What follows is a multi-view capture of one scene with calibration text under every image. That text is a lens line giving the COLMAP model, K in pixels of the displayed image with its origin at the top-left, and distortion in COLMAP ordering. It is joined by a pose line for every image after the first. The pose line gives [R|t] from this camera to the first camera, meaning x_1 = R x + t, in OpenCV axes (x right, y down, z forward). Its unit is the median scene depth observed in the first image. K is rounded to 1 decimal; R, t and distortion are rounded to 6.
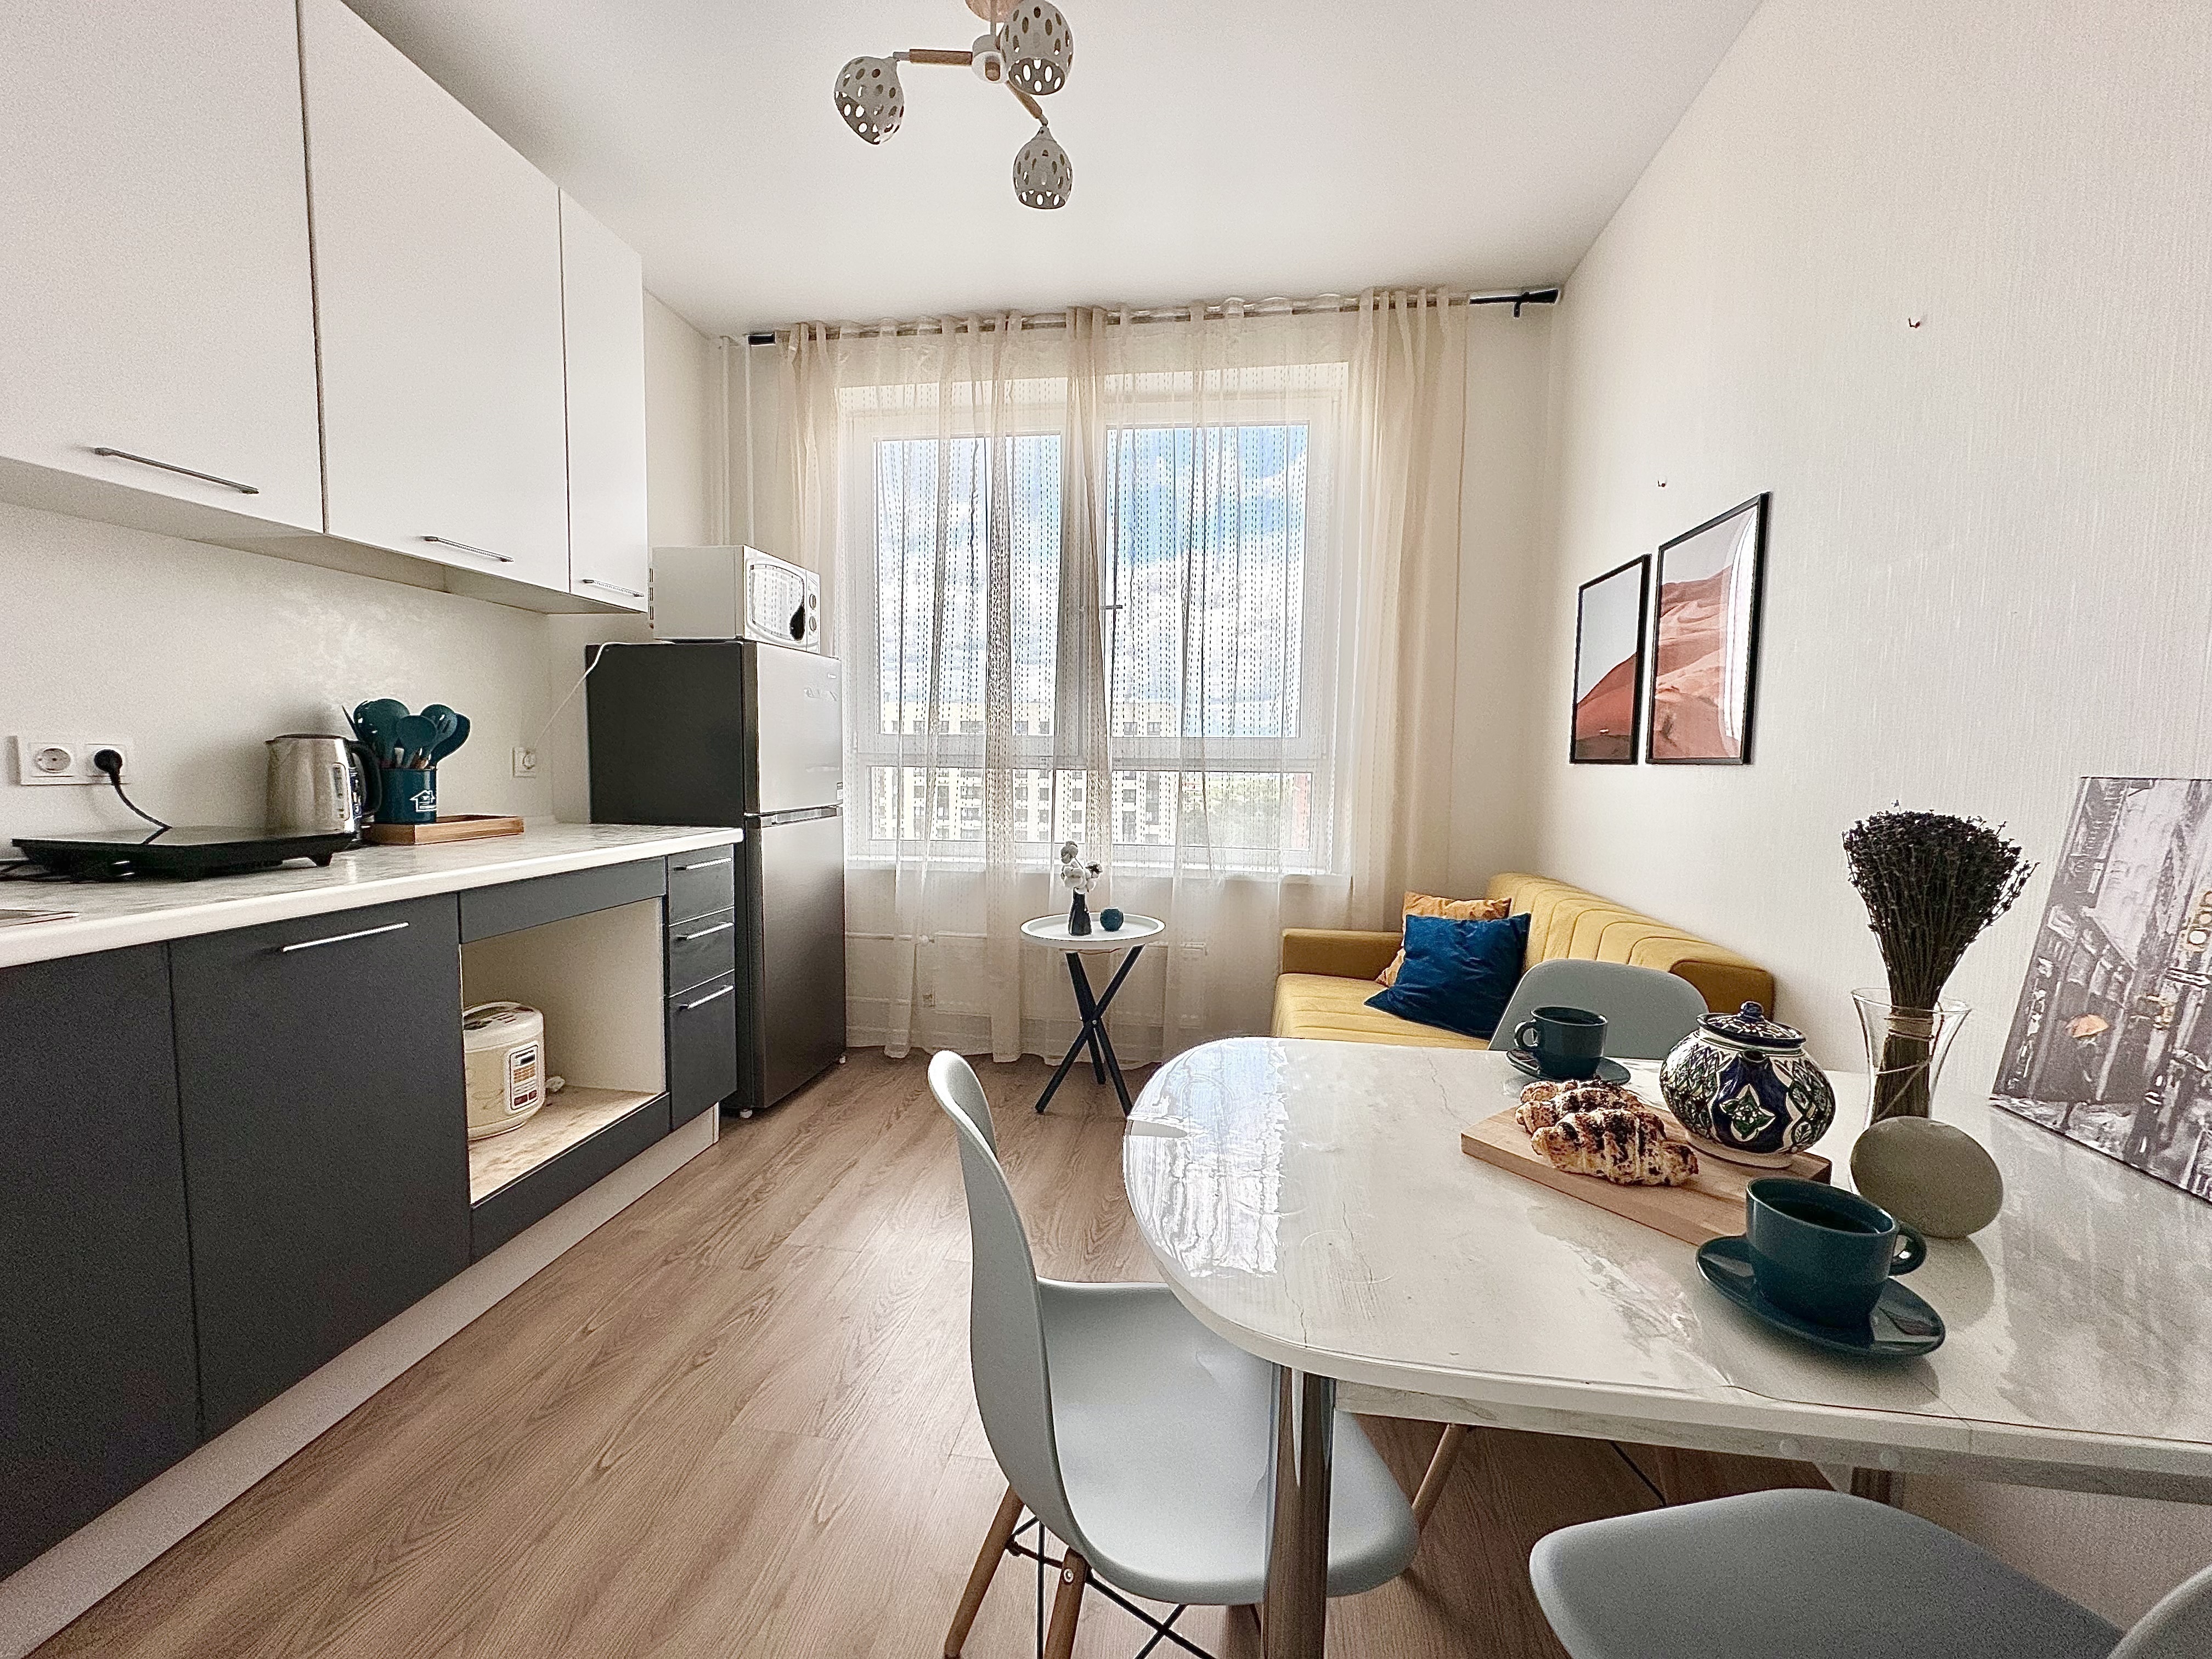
lens RADIAL K [[881.4, 0, 1112.6], [0, 881.4, 822.3], [0, 0, 1]] dist [-0.000556, -0.000056]
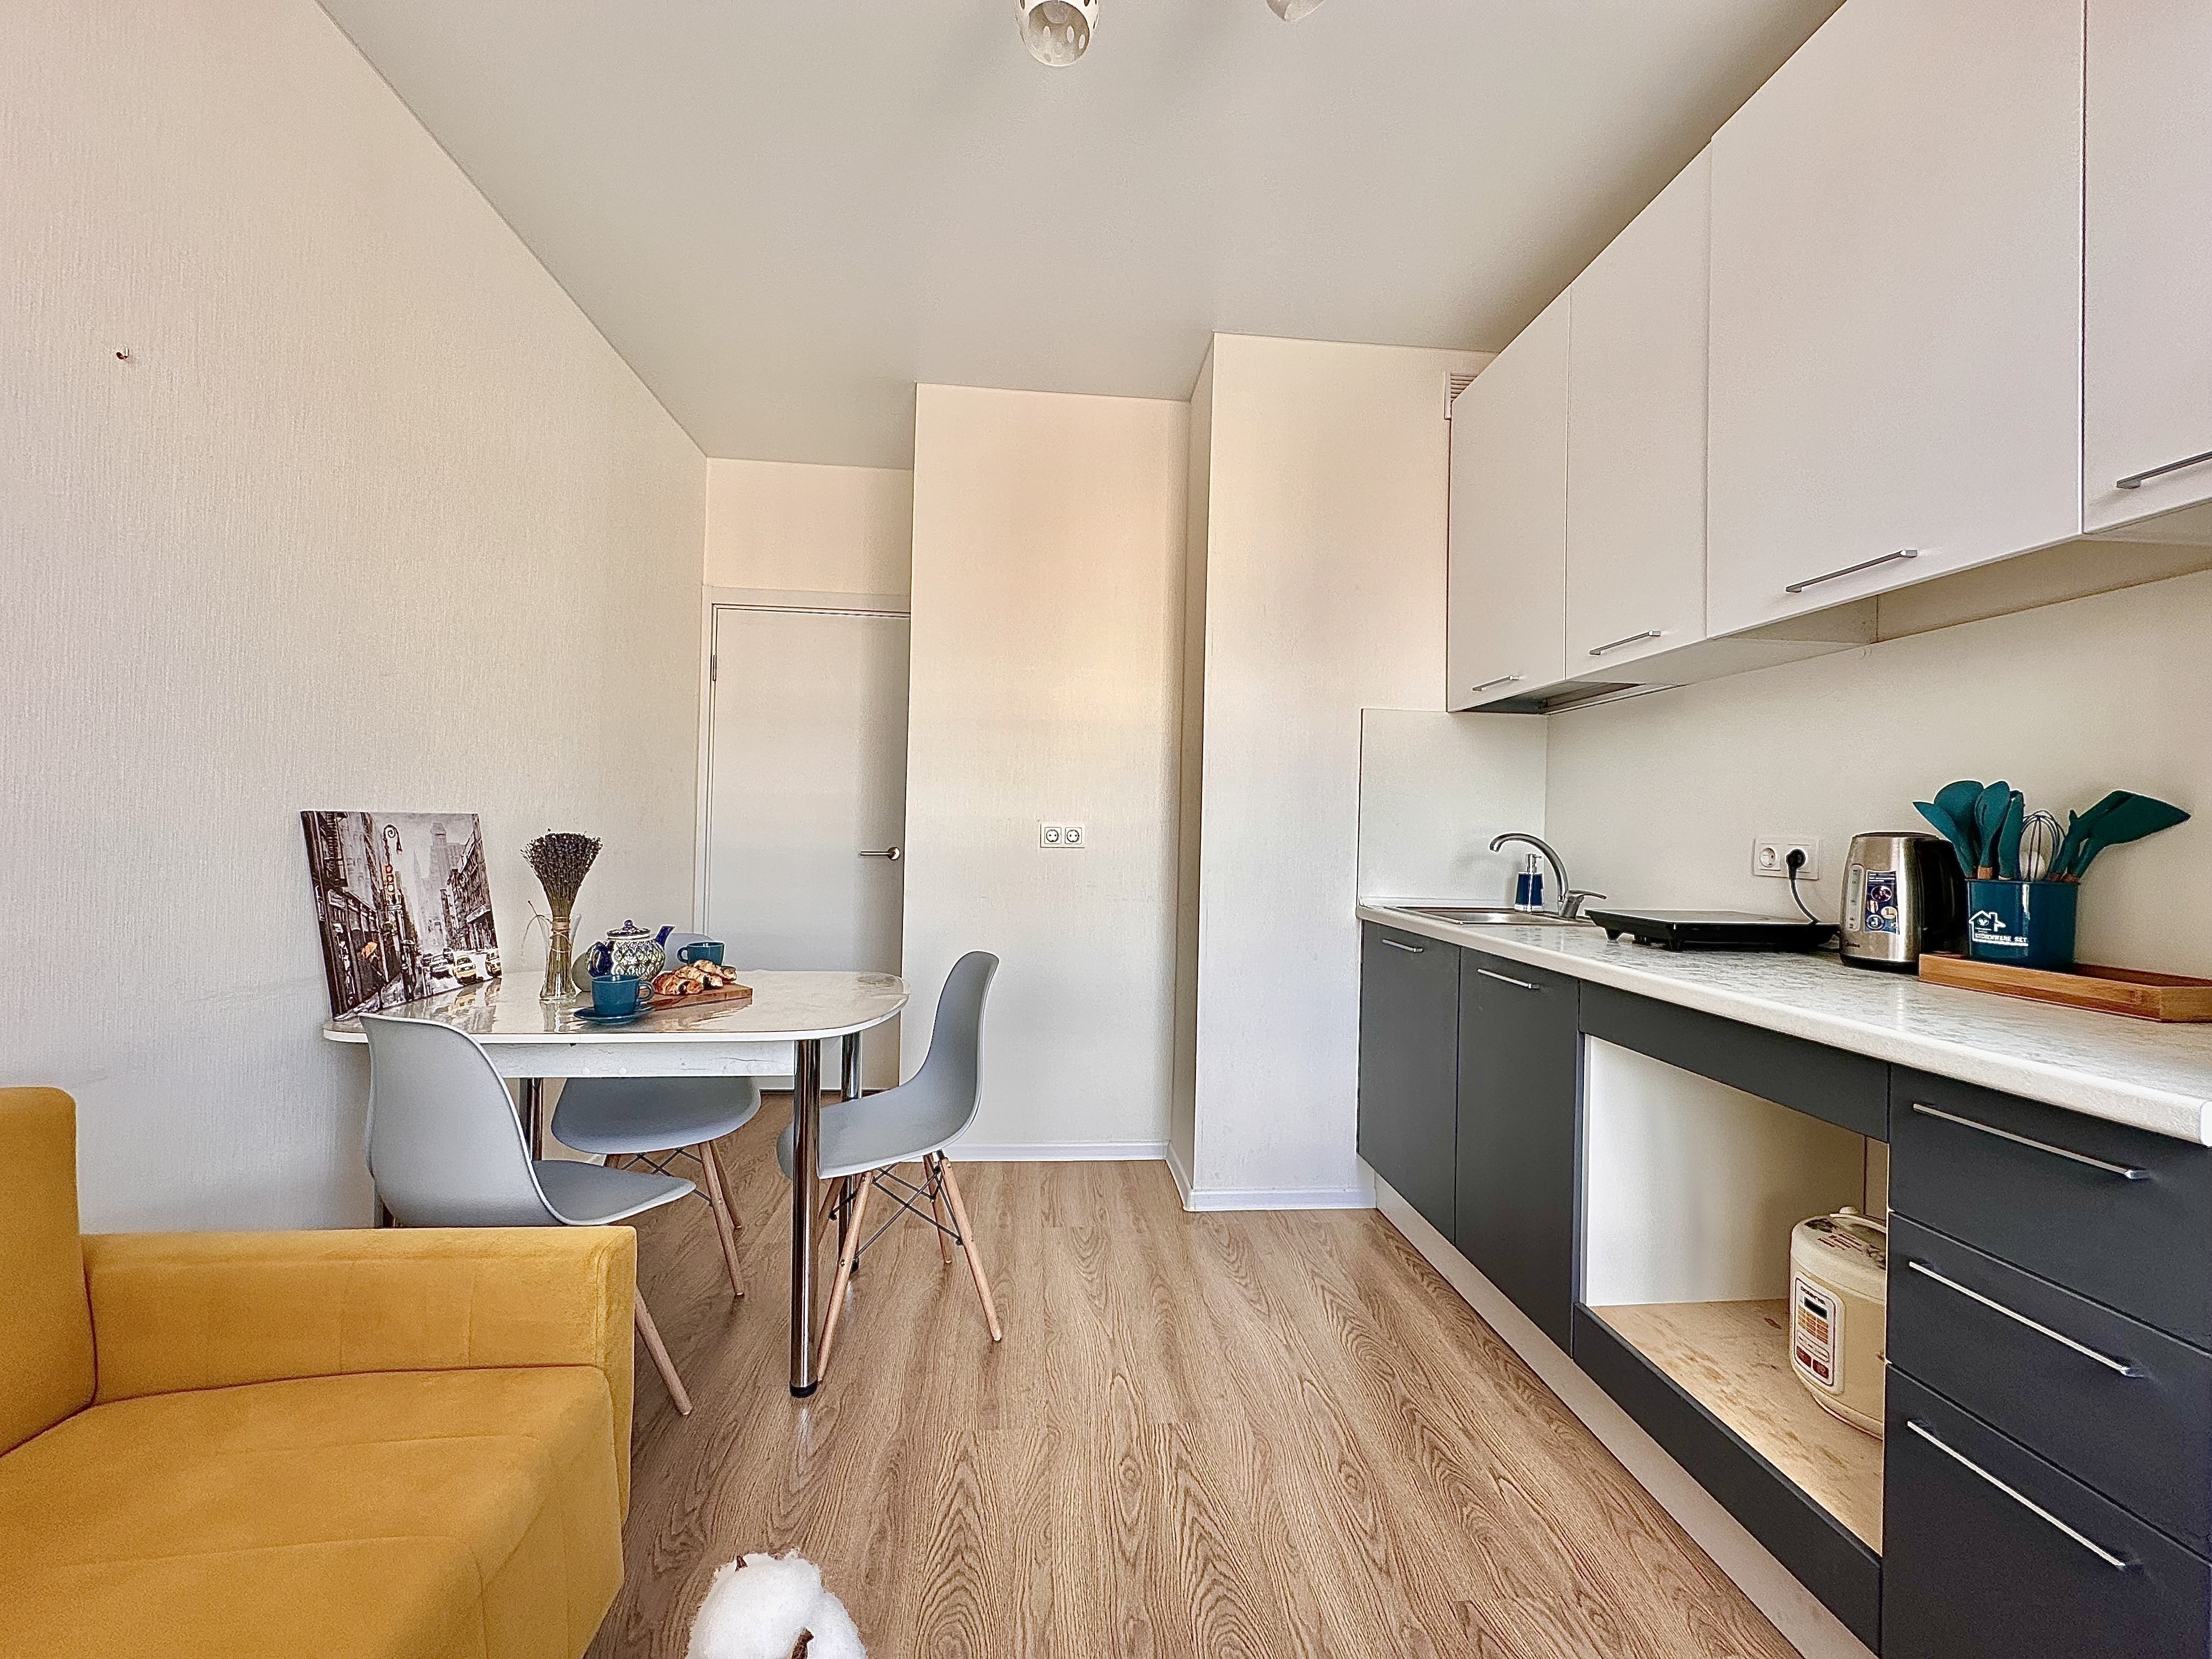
lens RADIAL K [[887.8, 0, 1110.3], [0, 887.8, 827.2], [0, 0, 1]] dist [-0.000874, 0.000101]
pose [[-0.973378, -0.038895, -0.225881, 0.017540], [-0.054963, 0.996352, 0.065284, -0.089629], [0.222518, 0.075961, -0.971965, 1.248834]]
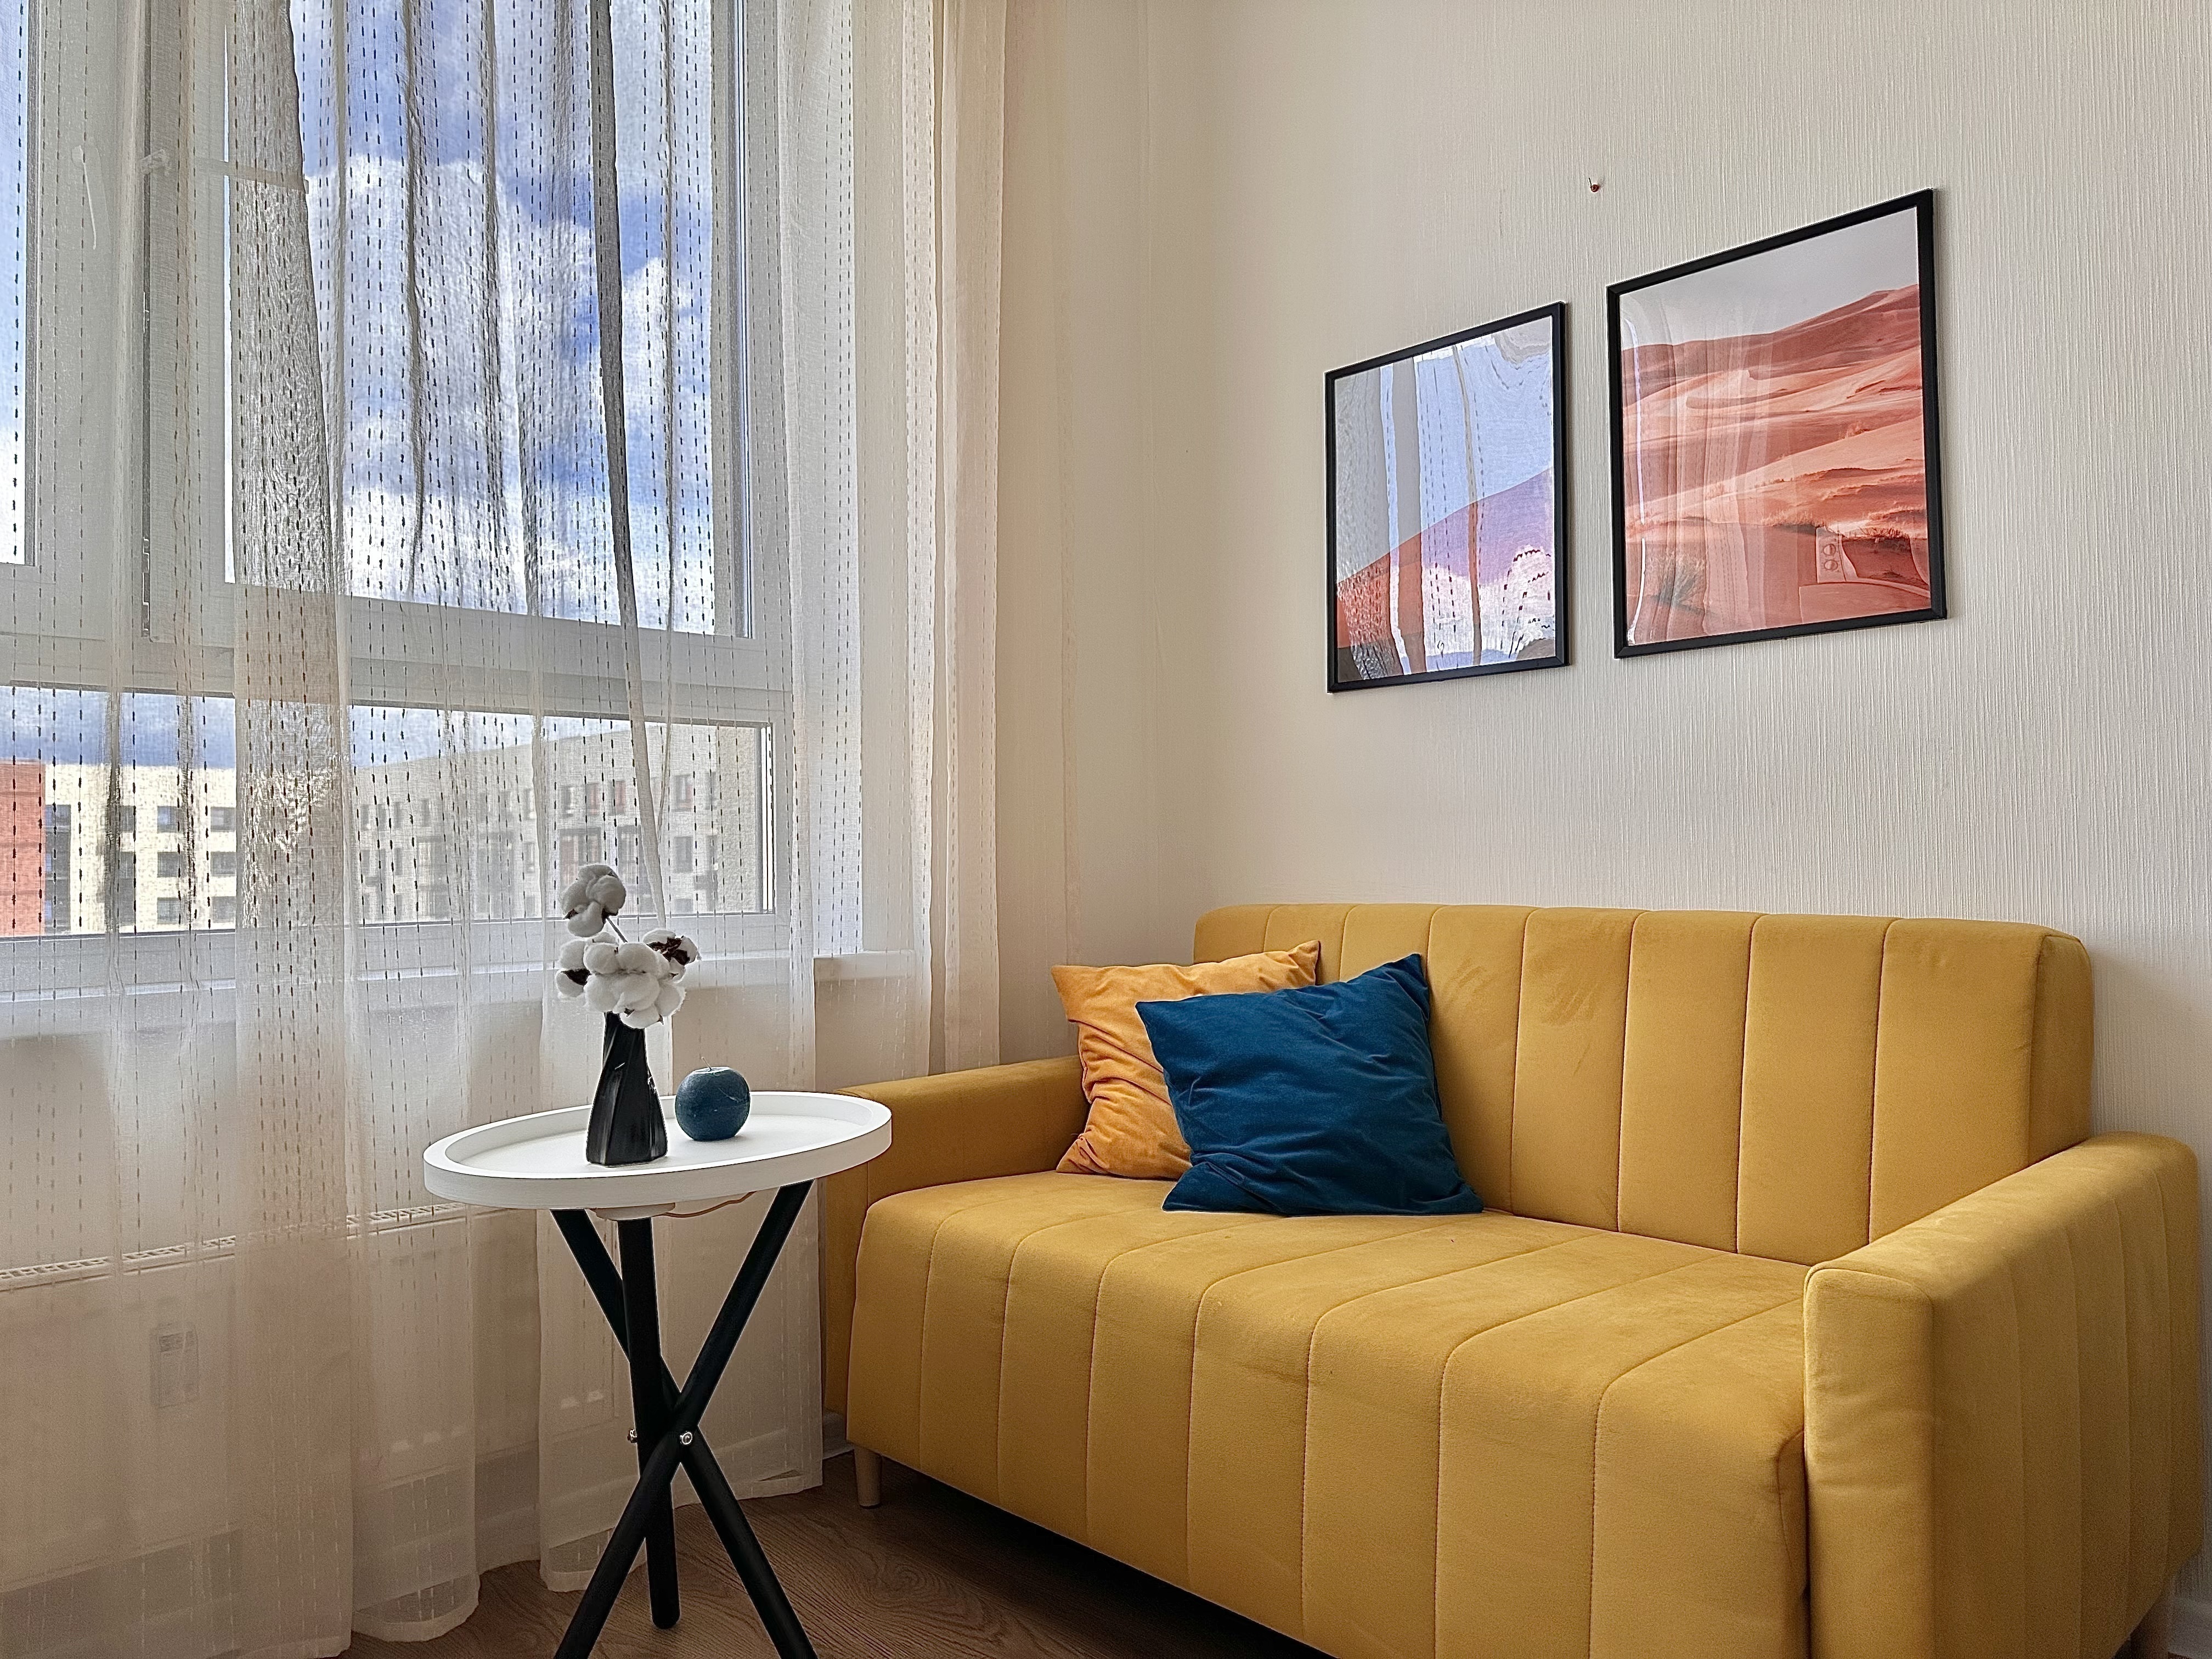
lens RADIAL K [[1525.6, 0, 1100.3], [0, 1525.6, 836.0], [0, 0, 1]] dist [0.109139, -0.194497]
pose [[0.616253, -0.009428, 0.787491, -0.349679], [0.080818, 0.995406, -0.051328, 0.065384], [-0.783390, 0.095274, 0.614185, 0.587215]]
